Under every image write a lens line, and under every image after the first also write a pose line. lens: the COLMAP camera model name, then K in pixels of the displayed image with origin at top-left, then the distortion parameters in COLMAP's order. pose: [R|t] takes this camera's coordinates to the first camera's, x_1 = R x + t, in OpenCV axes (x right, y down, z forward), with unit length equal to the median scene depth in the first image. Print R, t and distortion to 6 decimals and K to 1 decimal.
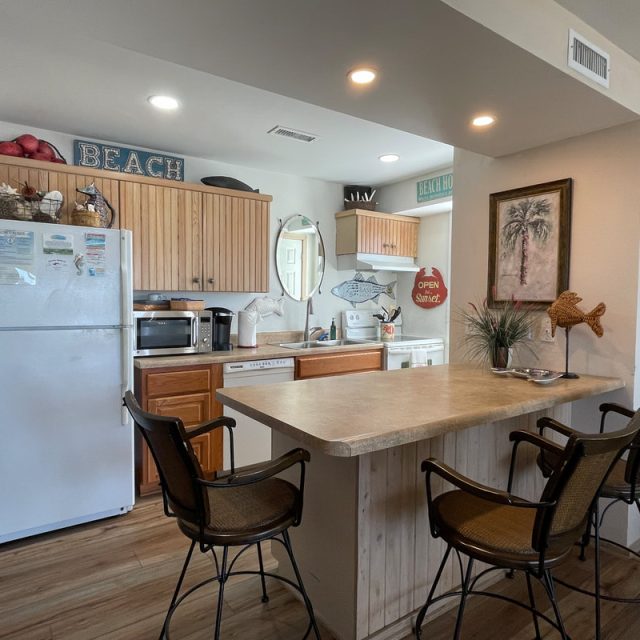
lens RADIAL K [[458.0, 0, 320.0], [0, 458.0, 318.8], [0, 0, 1]] dist [-0.013336, 0.004319]
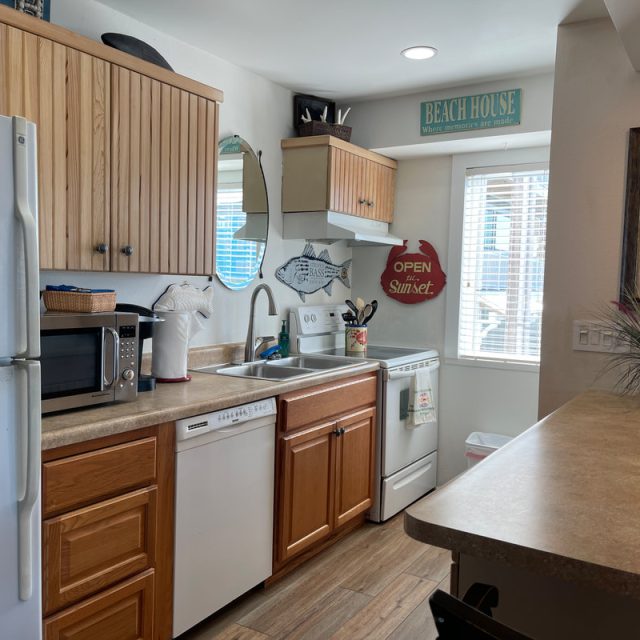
lens RADIAL K [[645.0, 0, 320.1], [0, 645.0, 320.6], [0, 0, 1]] dist [0.013801, 0.000000]
pose [[0.920476, -0.008514, 0.390706, -0.257116], [0.001026, 0.999812, 0.019371, -0.017515], [-0.390797, -0.017429, 0.920312, 0.231601]]
